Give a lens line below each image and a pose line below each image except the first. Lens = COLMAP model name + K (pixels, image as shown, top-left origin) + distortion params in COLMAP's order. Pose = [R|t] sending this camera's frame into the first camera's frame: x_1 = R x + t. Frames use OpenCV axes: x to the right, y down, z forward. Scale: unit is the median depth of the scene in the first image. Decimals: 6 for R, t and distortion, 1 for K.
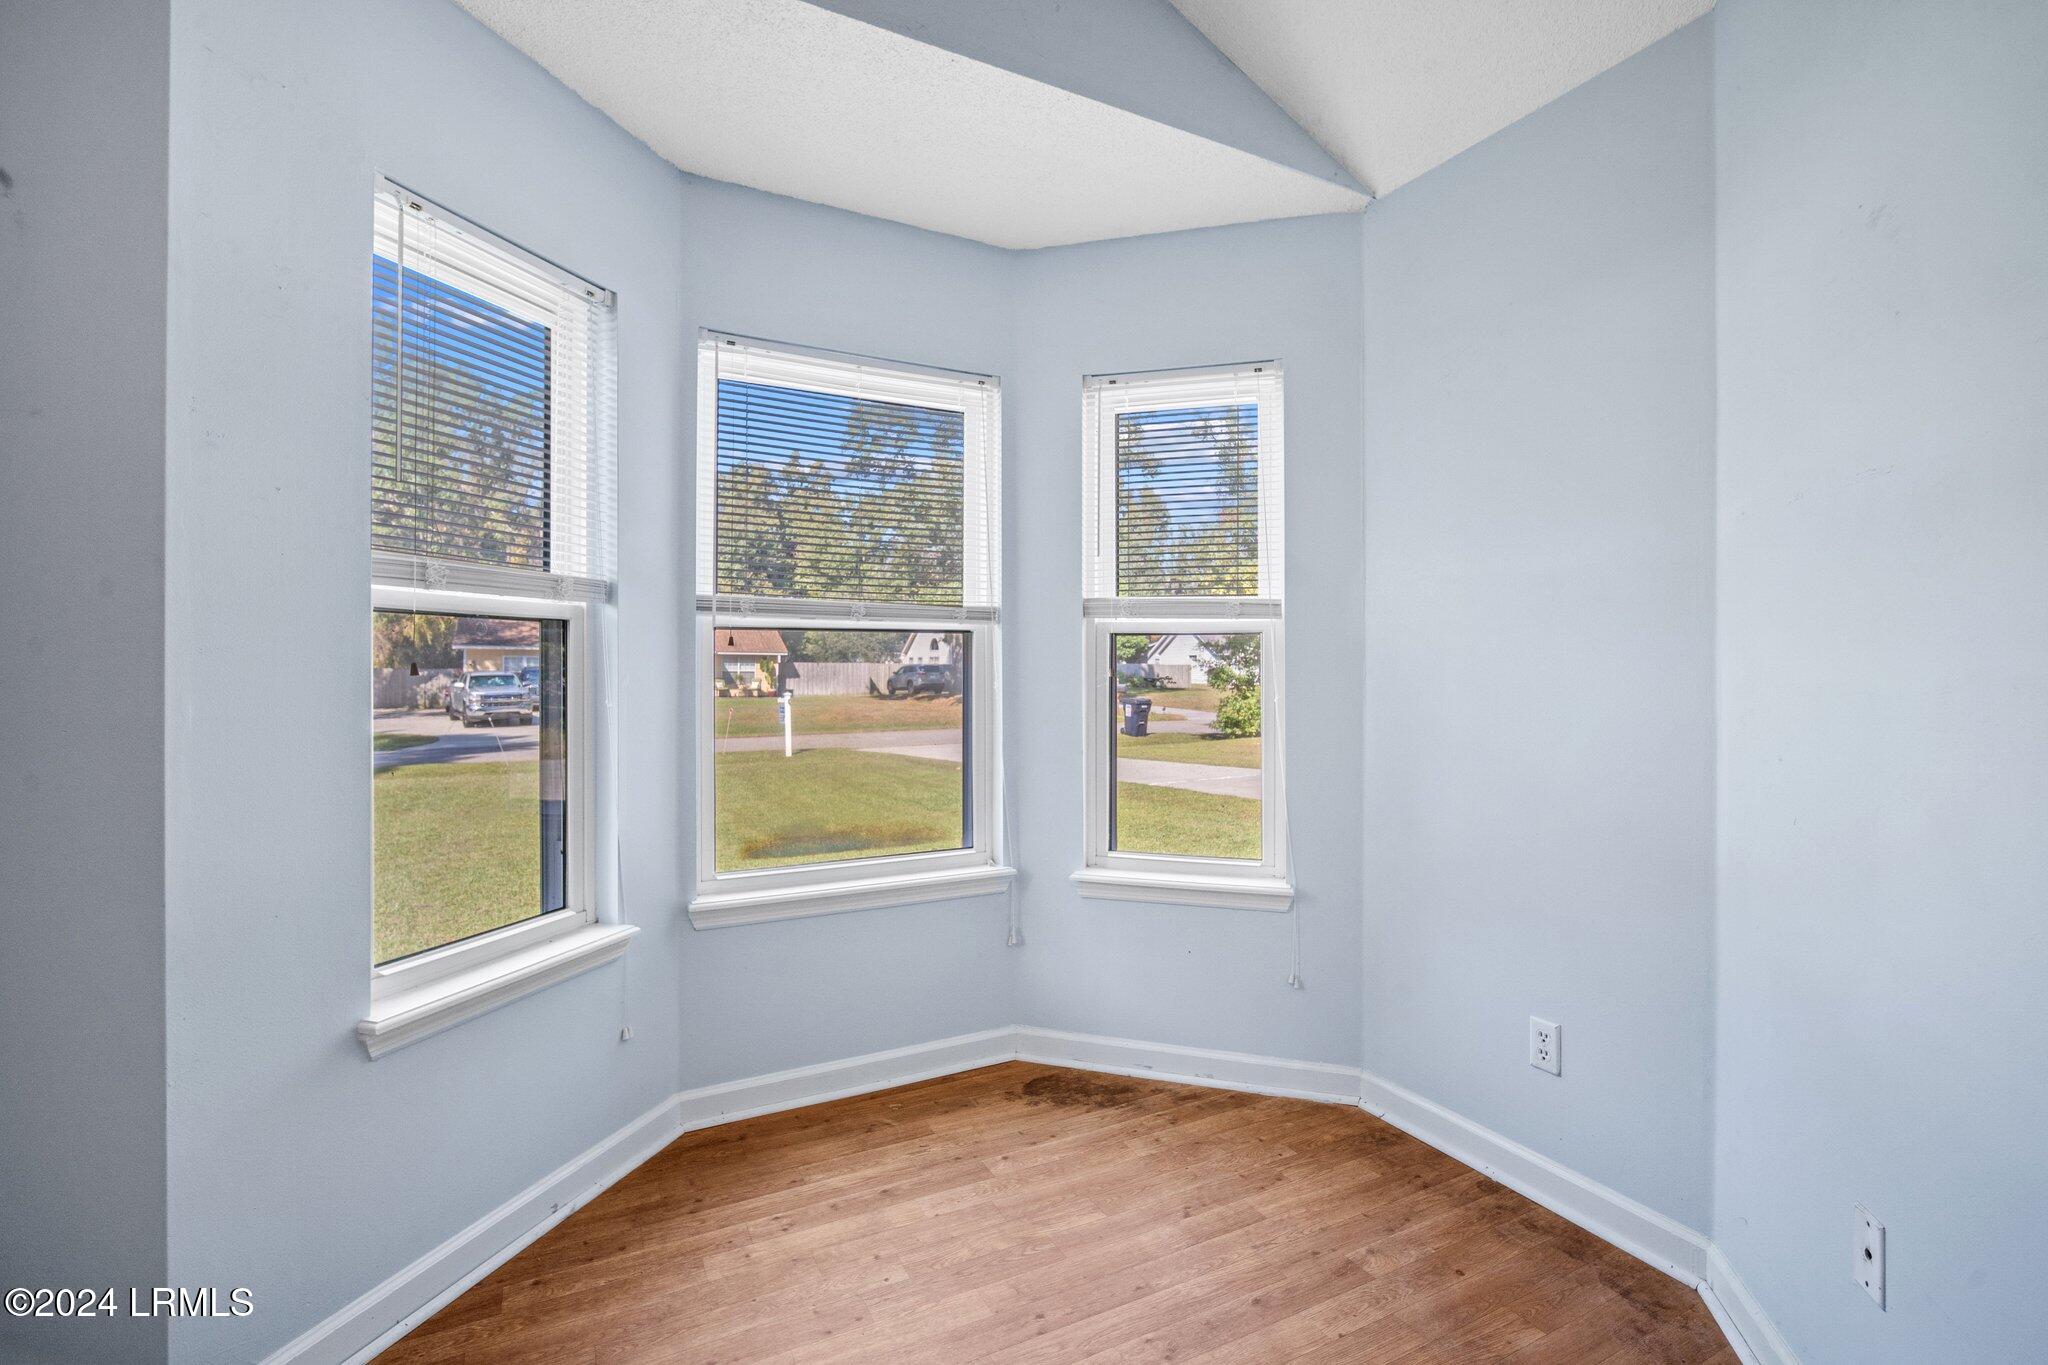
lens RADIAL K [[911.4, 0, 1026.9], [0, 911.4, 671.0], [0, 0, 1]] dist [-0.011797, 0.003577]
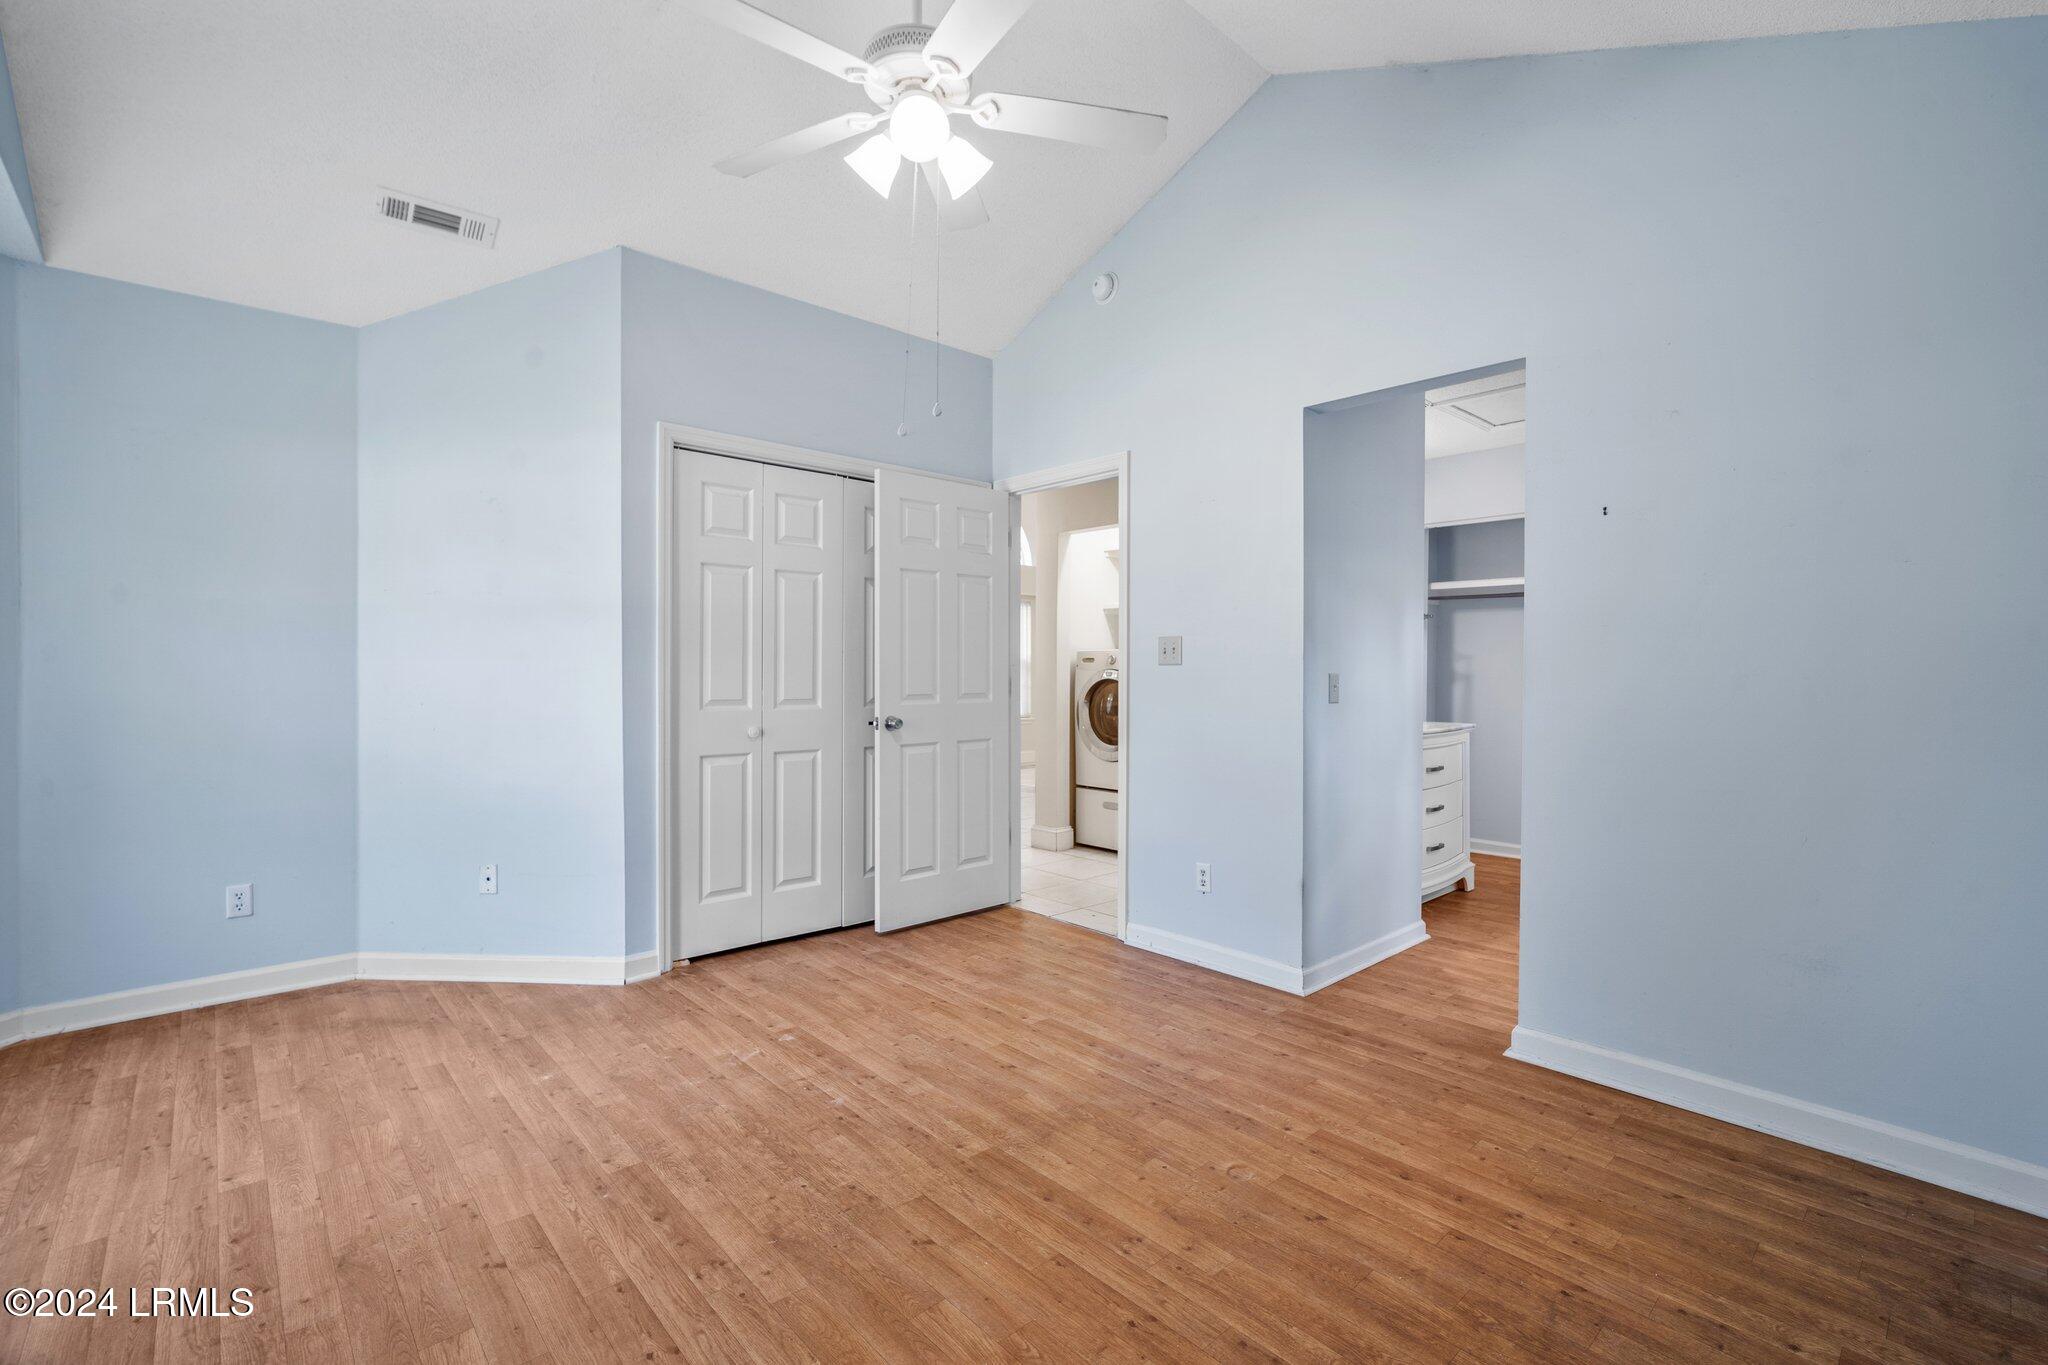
lens RADIAL K [[911.4, 0, 1037.3], [0, 911.4, 676.2], [0, 0, 1]] dist [-0.011797, 0.003577]
pose [[-0.258769, -0.012628, 0.965857, -1.049401], [-0.004891, 0.999919, 0.011763, -0.003405], [-0.965927, -0.001680, -0.258809, 0.052023]]
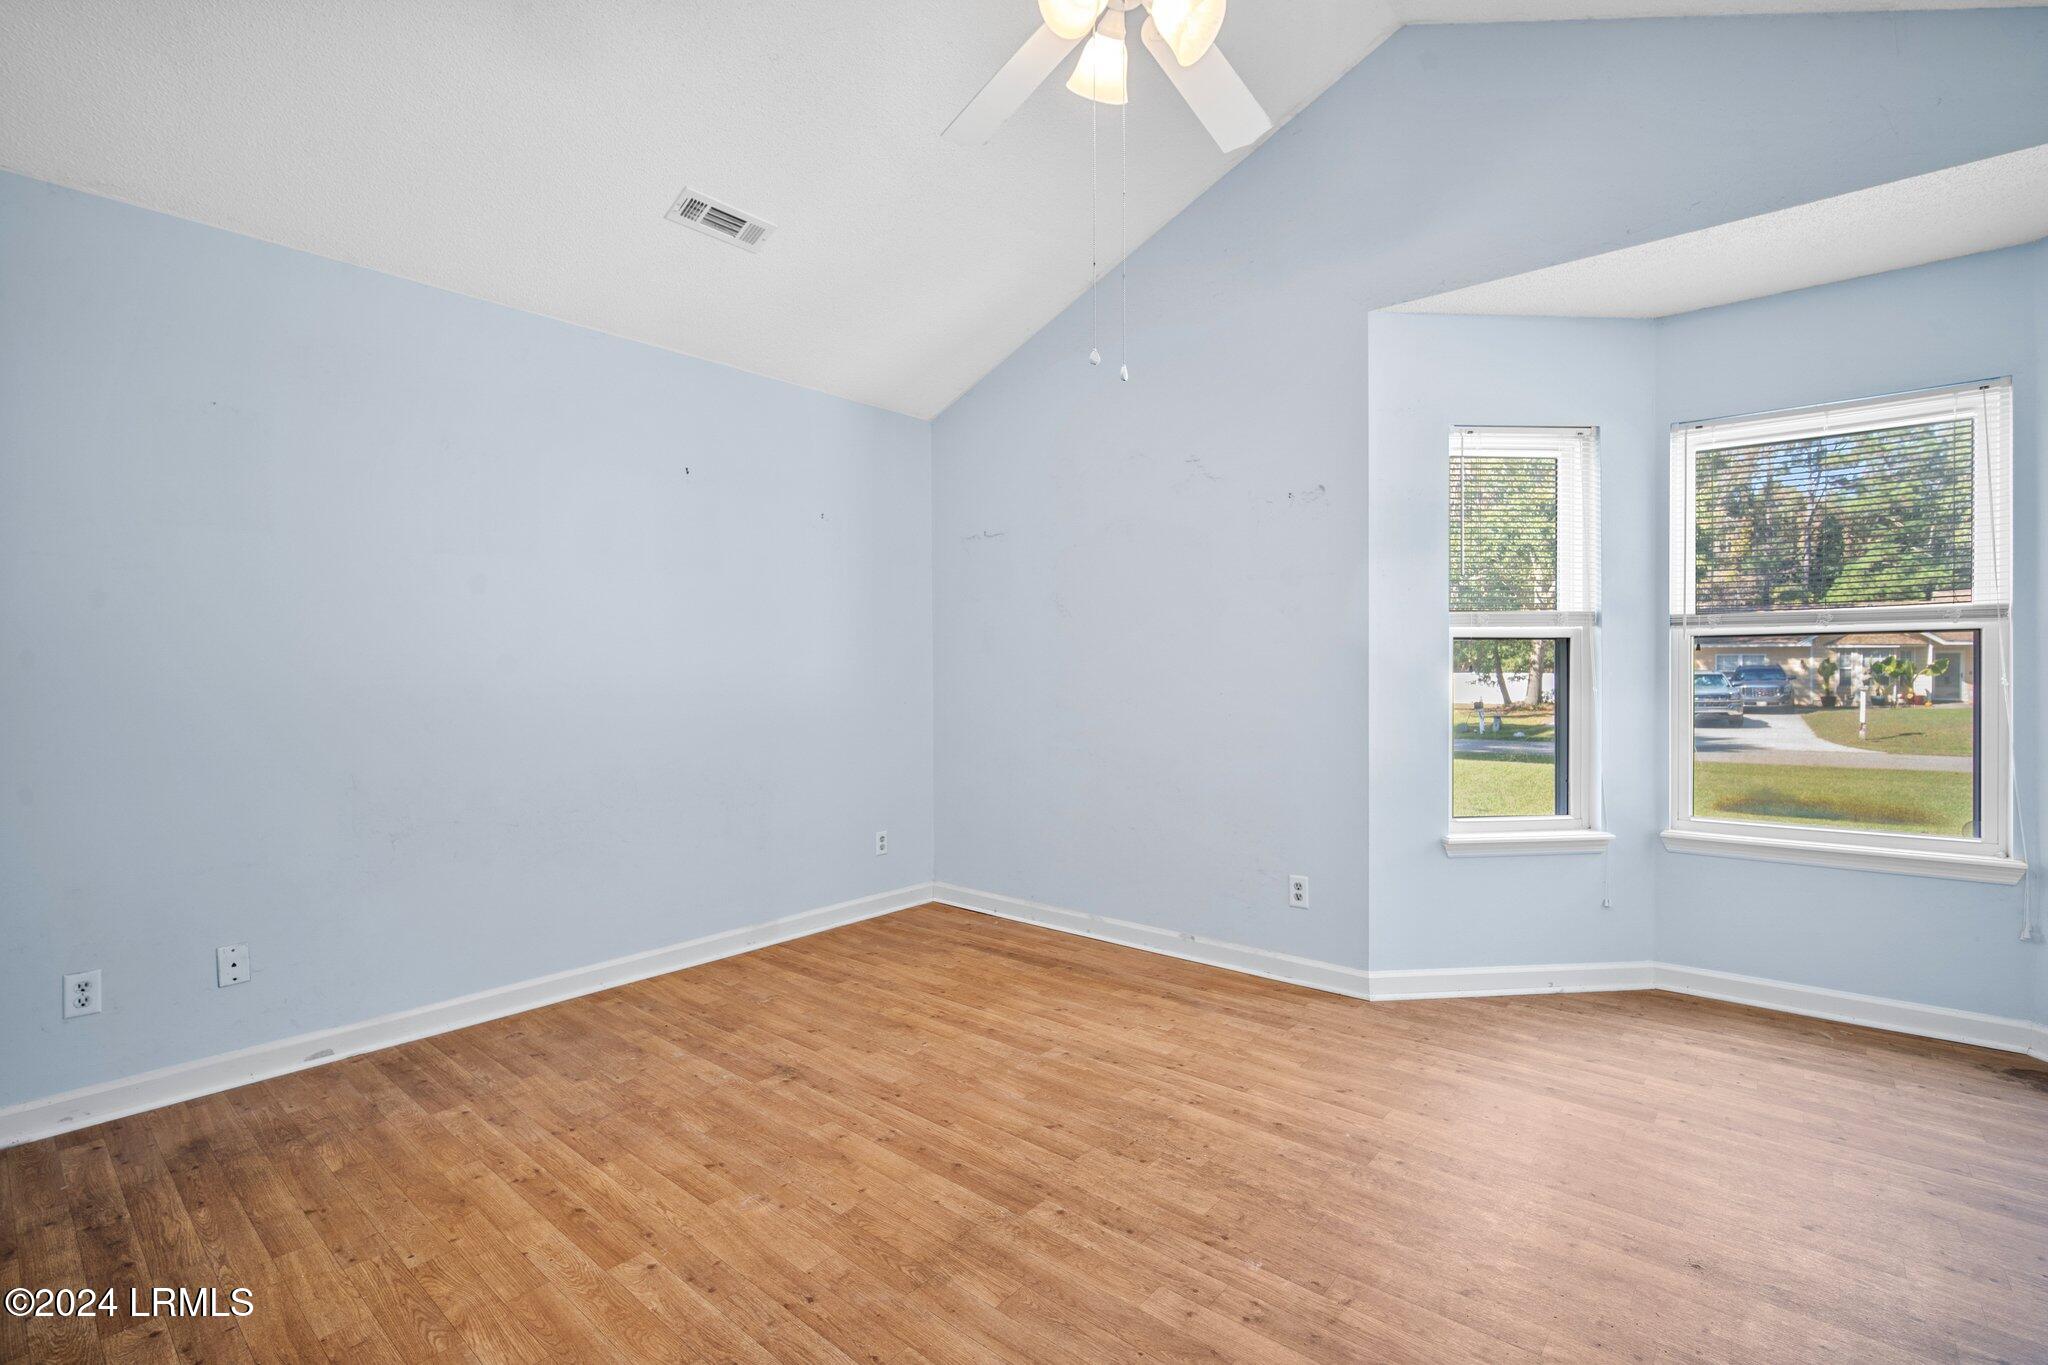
lens RADIAL K [[911.4, 0, 1044.0], [0, 911.4, 686.8], [0, 0, 1]] dist [-0.011797, 0.003577]
pose [[0.390097, 0.010975, -0.920708, 0.519236], [0.005368, 0.999885, 0.014194, 0.002601], [0.920758, -0.010479, 0.389993, -0.415323]]
